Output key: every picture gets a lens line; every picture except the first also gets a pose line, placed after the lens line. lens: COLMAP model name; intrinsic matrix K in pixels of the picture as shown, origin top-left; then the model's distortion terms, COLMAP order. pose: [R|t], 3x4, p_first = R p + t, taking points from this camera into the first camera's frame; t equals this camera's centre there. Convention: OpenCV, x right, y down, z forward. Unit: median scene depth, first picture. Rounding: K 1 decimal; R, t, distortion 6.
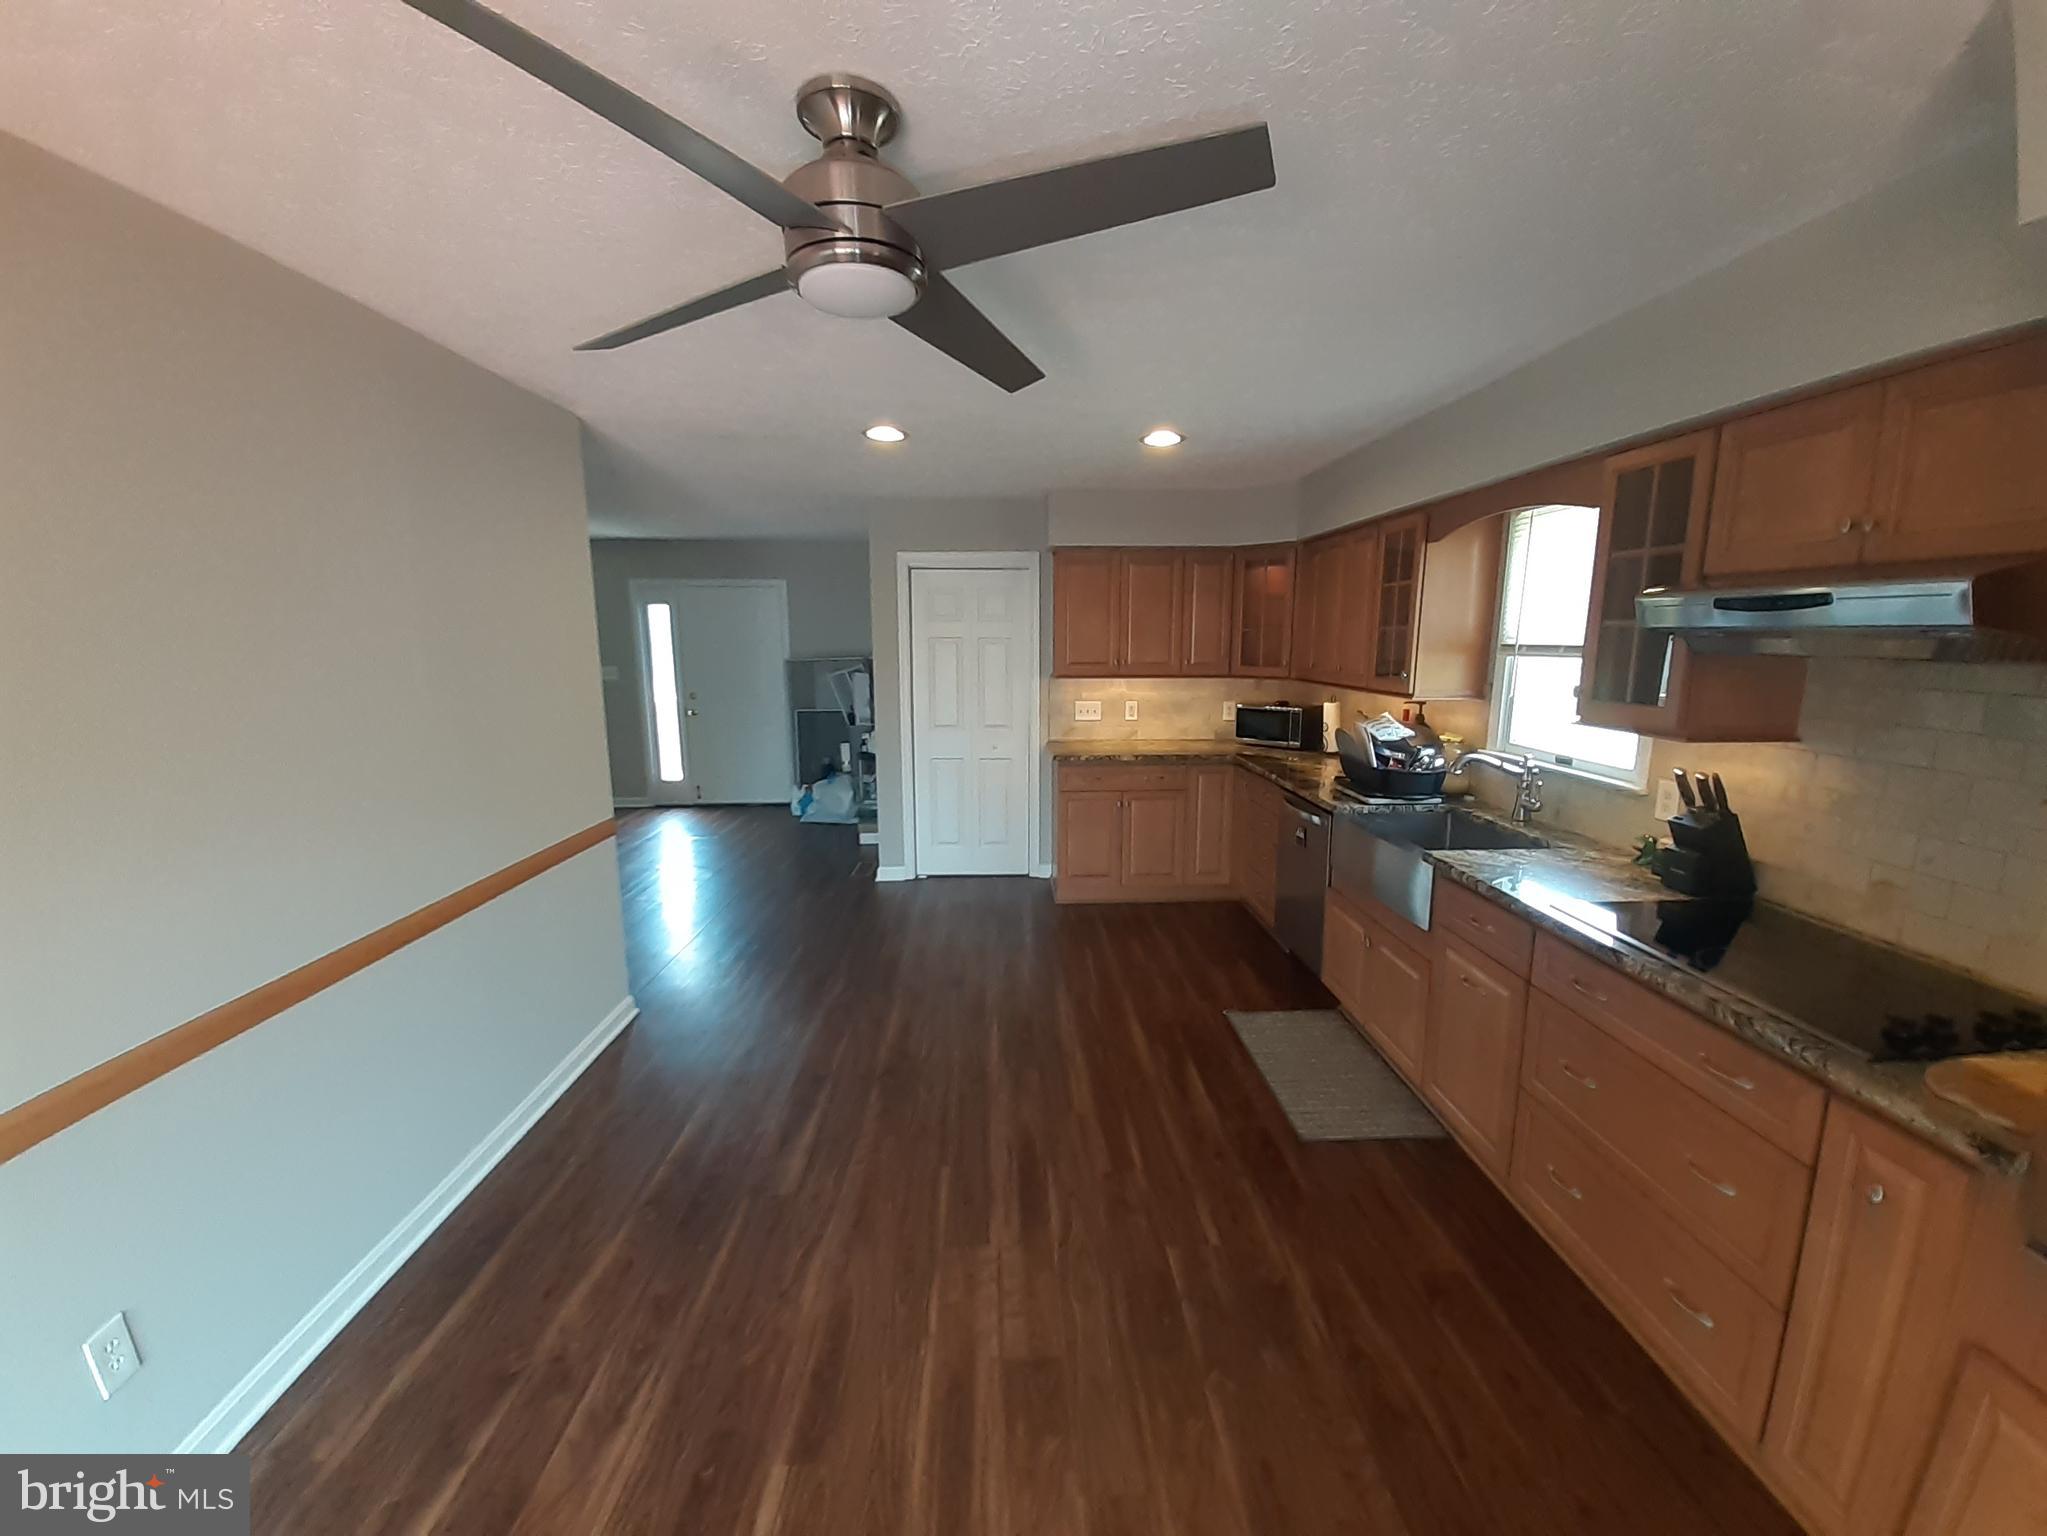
lens RADIAL K [[811.5, 0, 1038.4], [0, 811.5, 769.1], [0, 0, 1]] dist [0.021751, -0.018470]
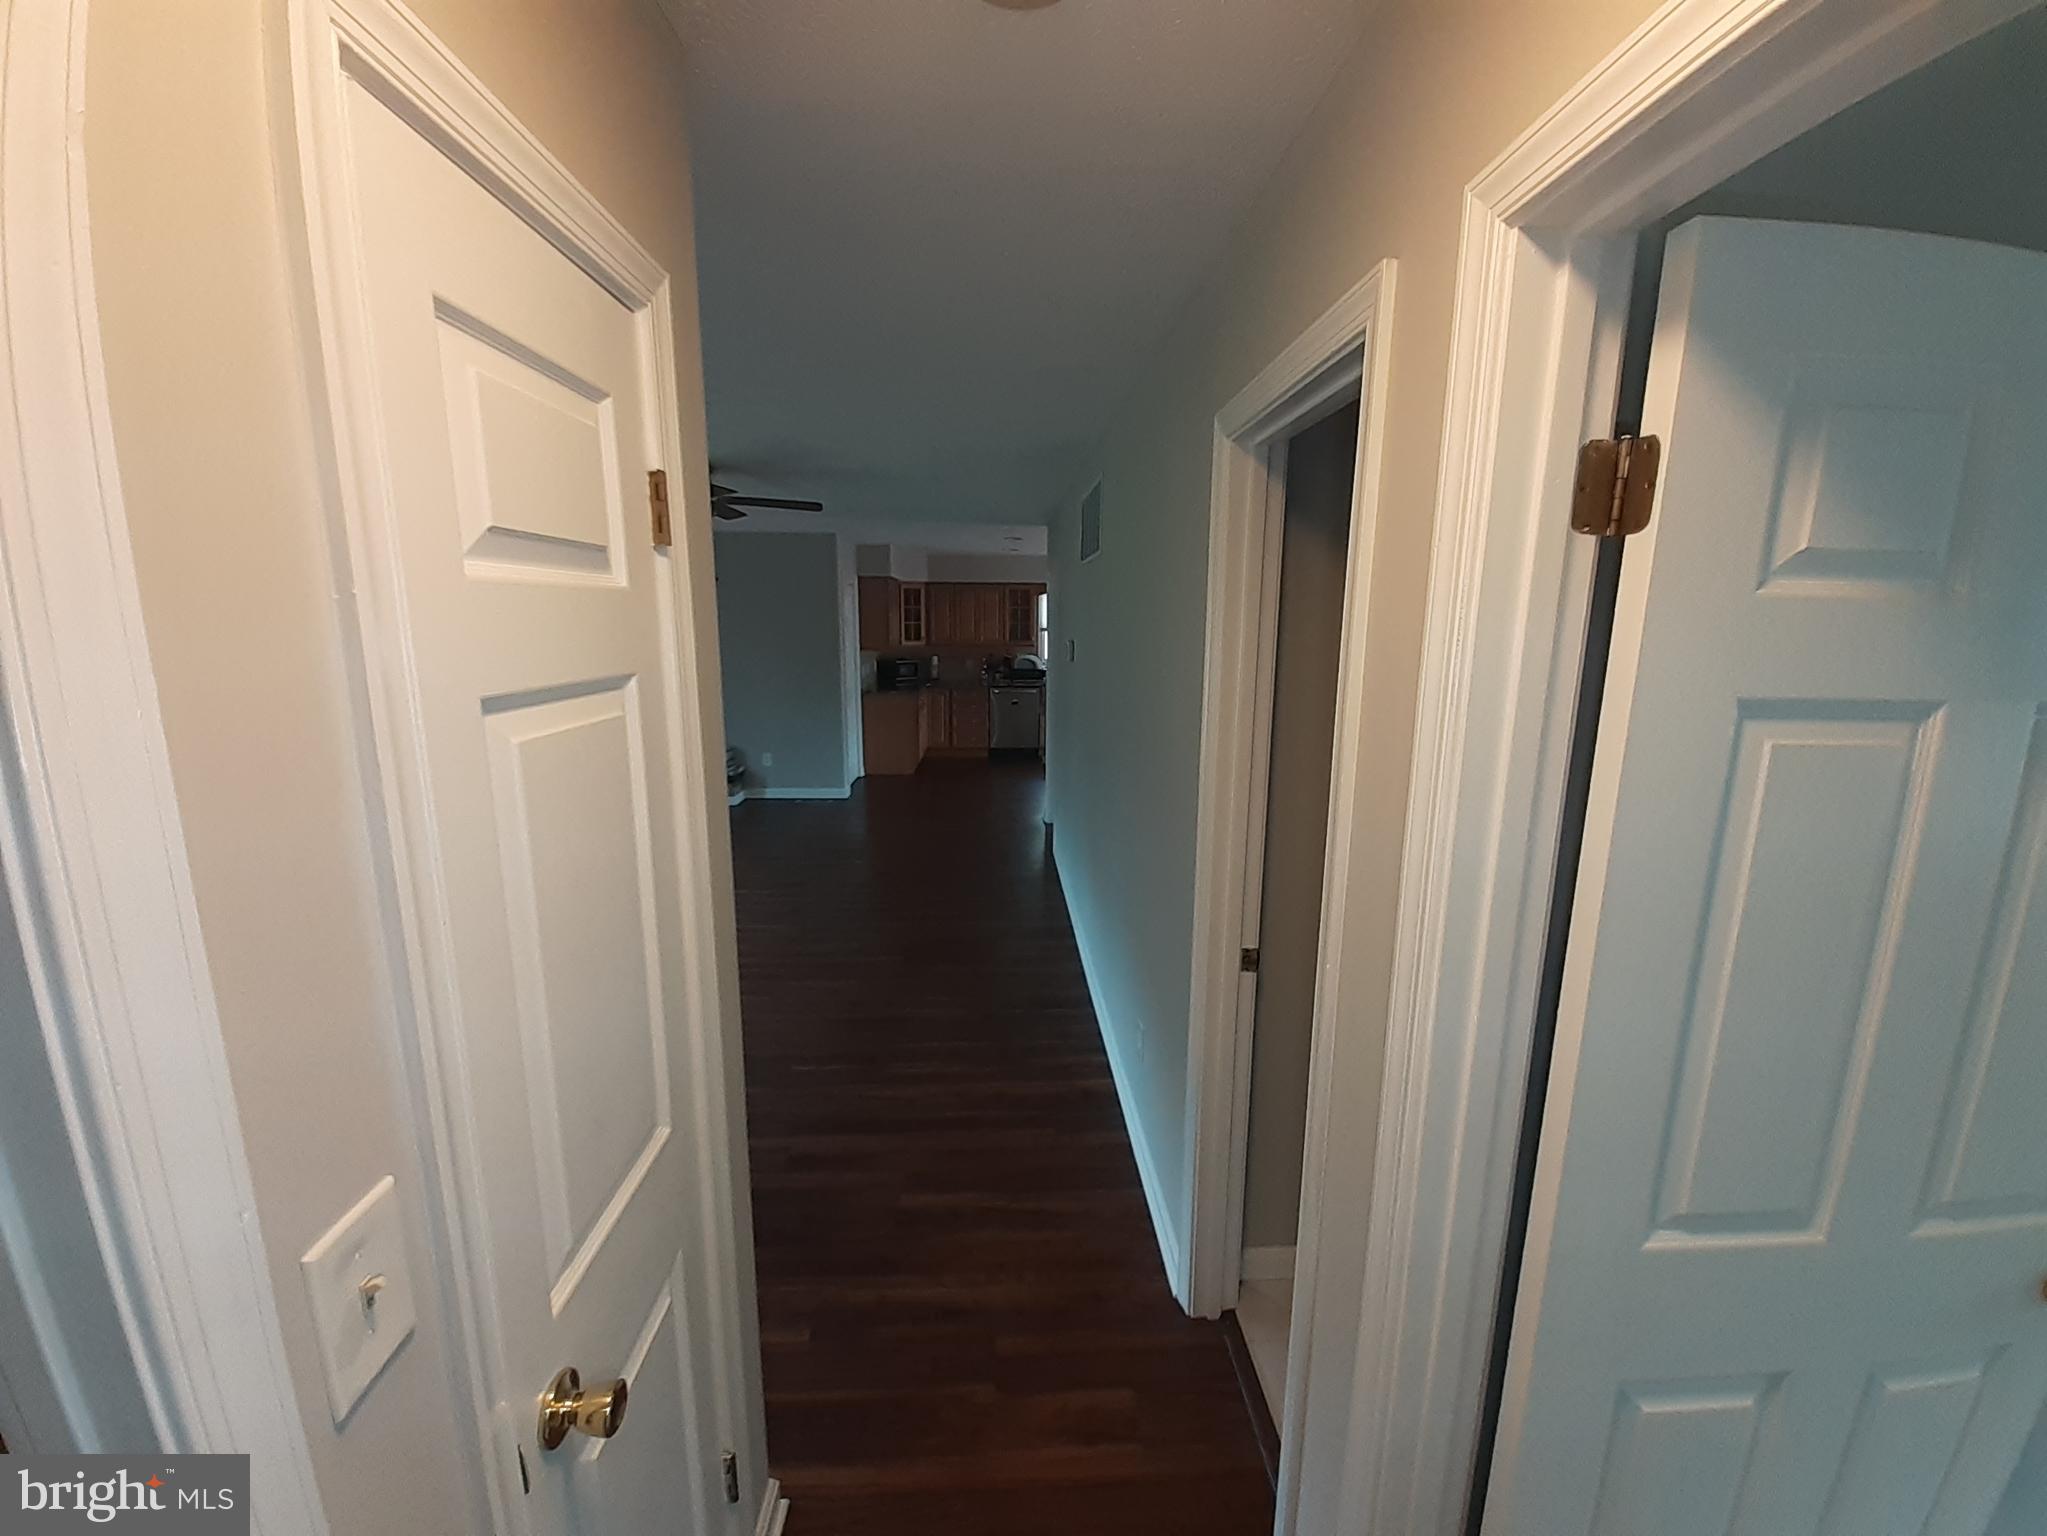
lens RADIAL K [[811.5, 0, 1038.4], [0, 811.5, 769.1], [0, 0, 1]] dist [0.021751, -0.018470]
pose [[-0.002282, -0.187054, 0.982347, -3.546866], [0.156784, 0.970134, 0.185093, -0.278032], [-0.987630, 0.154438, 0.027113, 1.331900]]
